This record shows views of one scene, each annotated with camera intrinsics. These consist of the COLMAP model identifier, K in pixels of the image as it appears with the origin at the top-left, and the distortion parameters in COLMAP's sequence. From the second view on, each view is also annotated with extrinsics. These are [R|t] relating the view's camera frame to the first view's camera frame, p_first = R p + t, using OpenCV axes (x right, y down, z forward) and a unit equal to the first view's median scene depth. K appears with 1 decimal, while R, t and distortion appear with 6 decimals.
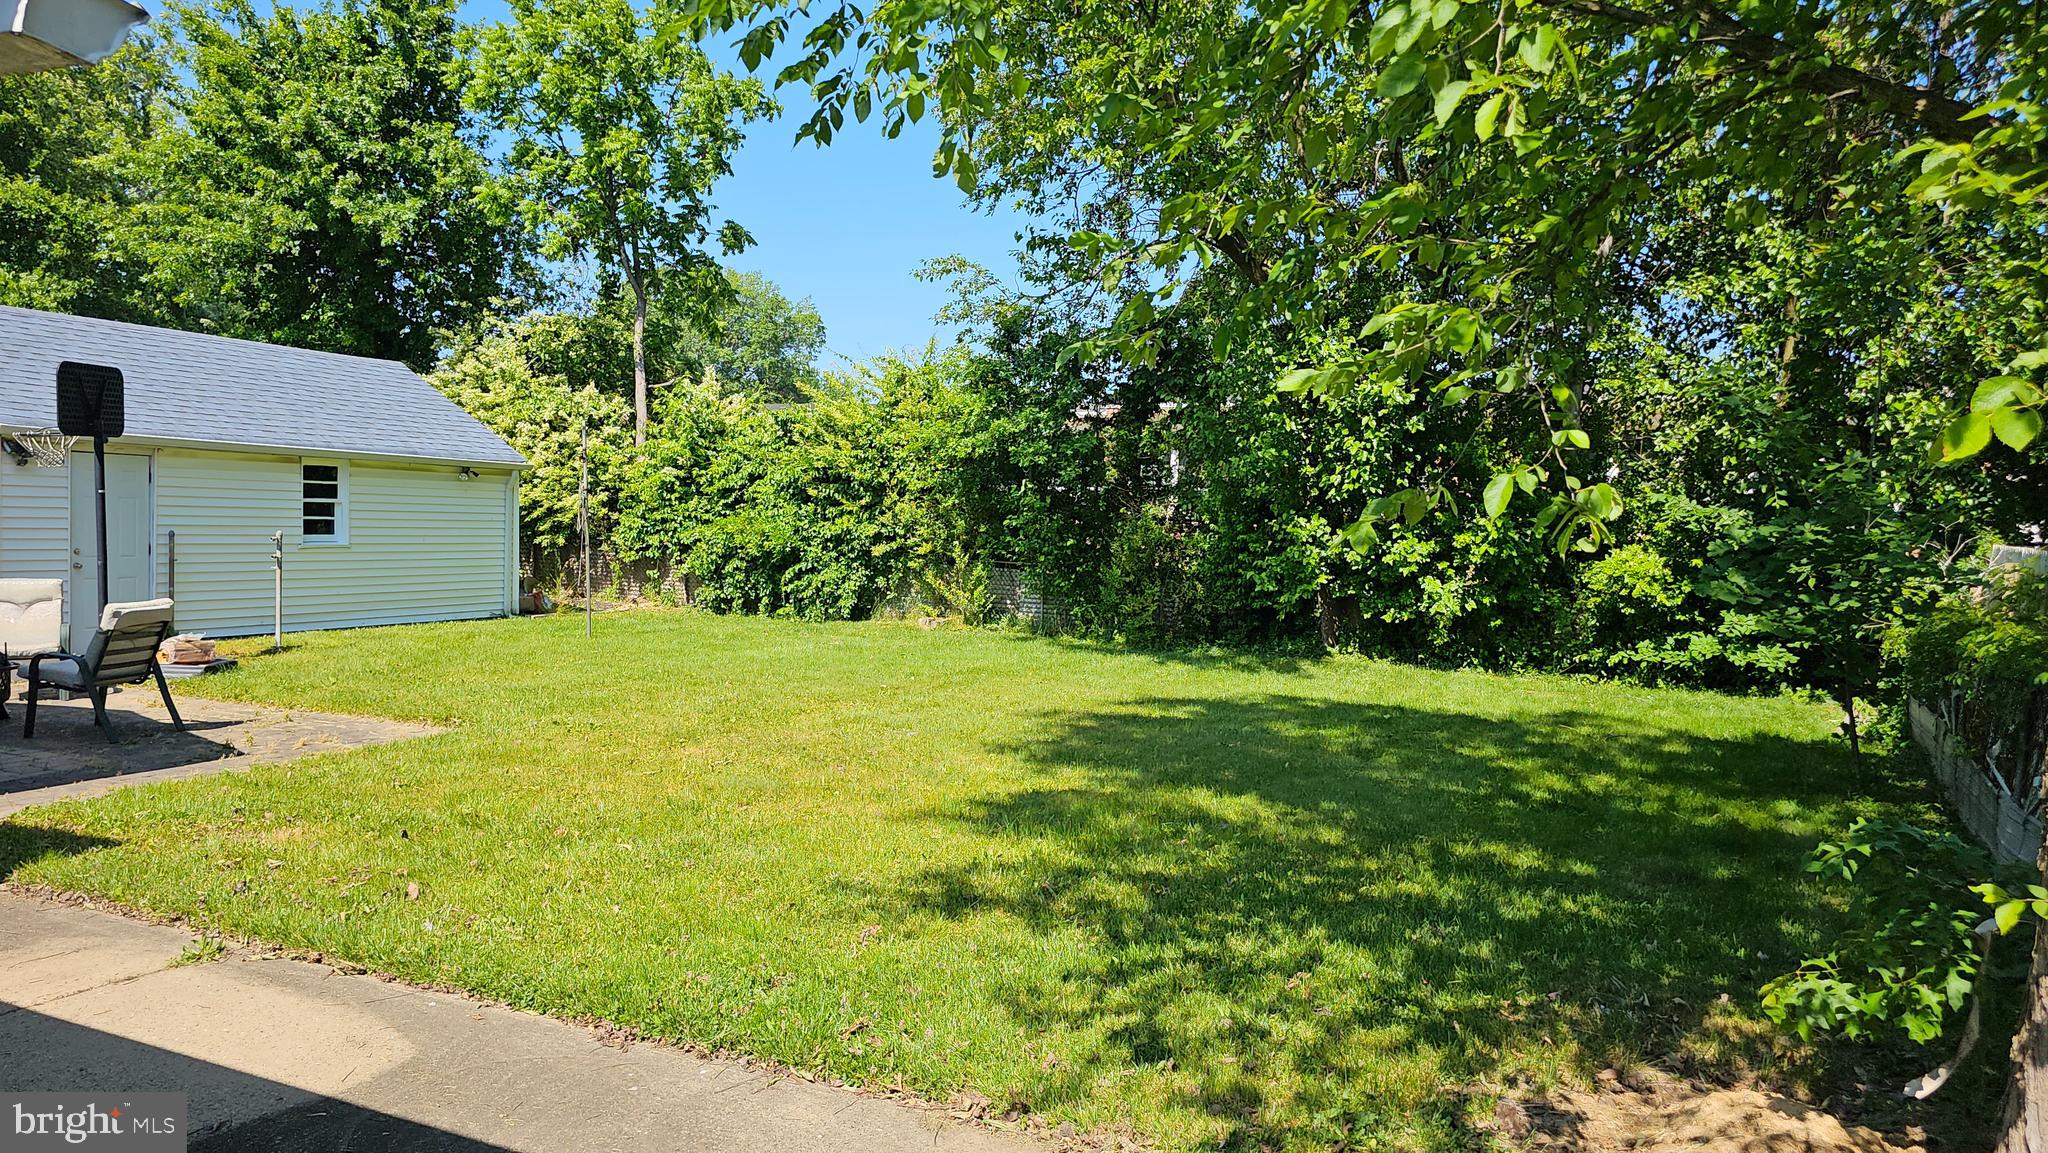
lens RADIAL K [[1357.8, 0, 1024.0], [0, 1357.8, 576.5], [0, 0, 1]] dist [0.094631, -0.145607]
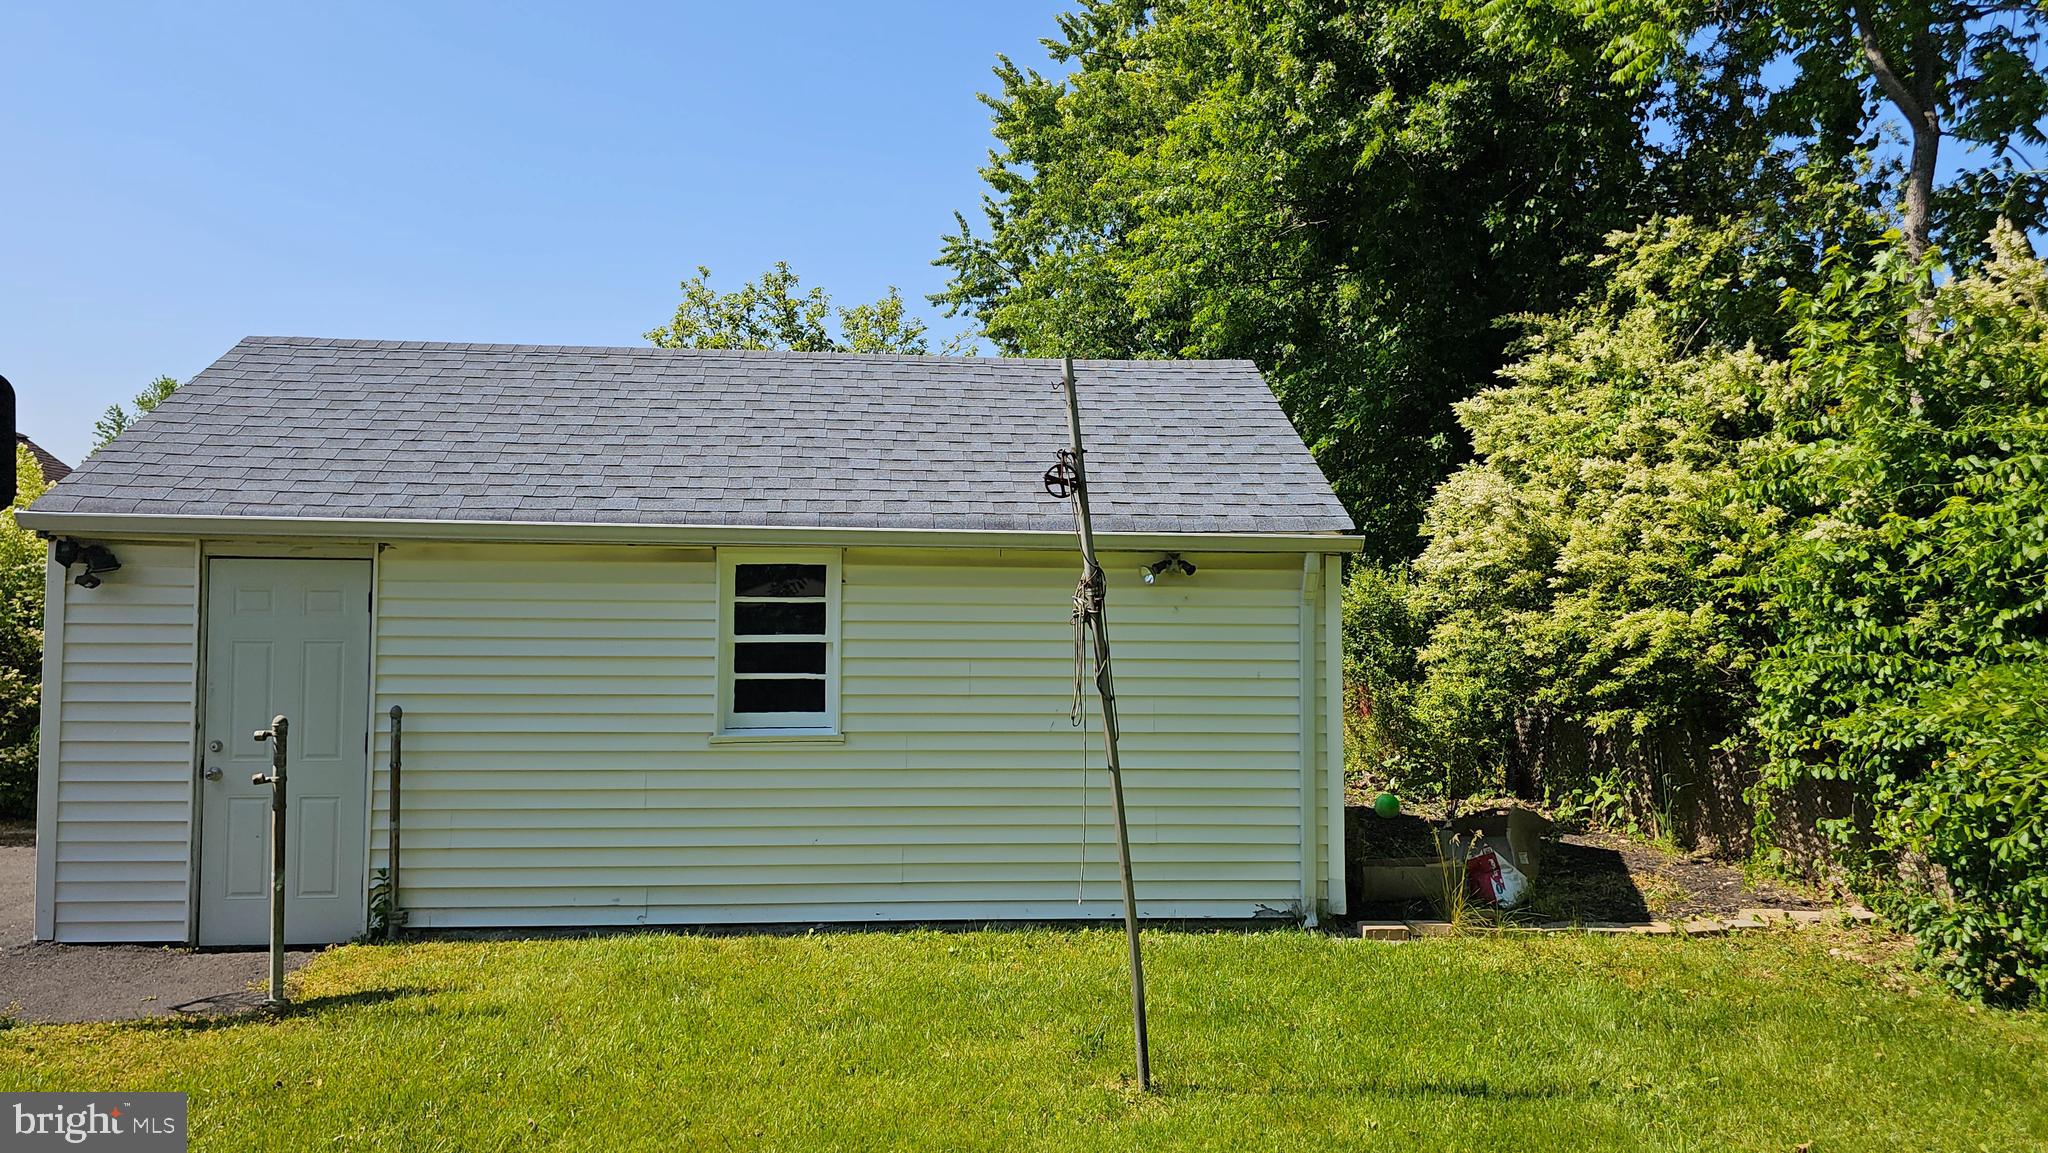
lens RADIAL K [[1316.7, 0, 1024.0], [0, 1316.7, 576.5], [0, 0, 1]] dist [0.036622, -0.066840]
pose [[0.436468, -0.036107, -0.898995, -0.075270], [-0.031803, 0.997951, -0.055522, -0.053829], [0.899157, 0.052825, 0.434426, 0.876319]]
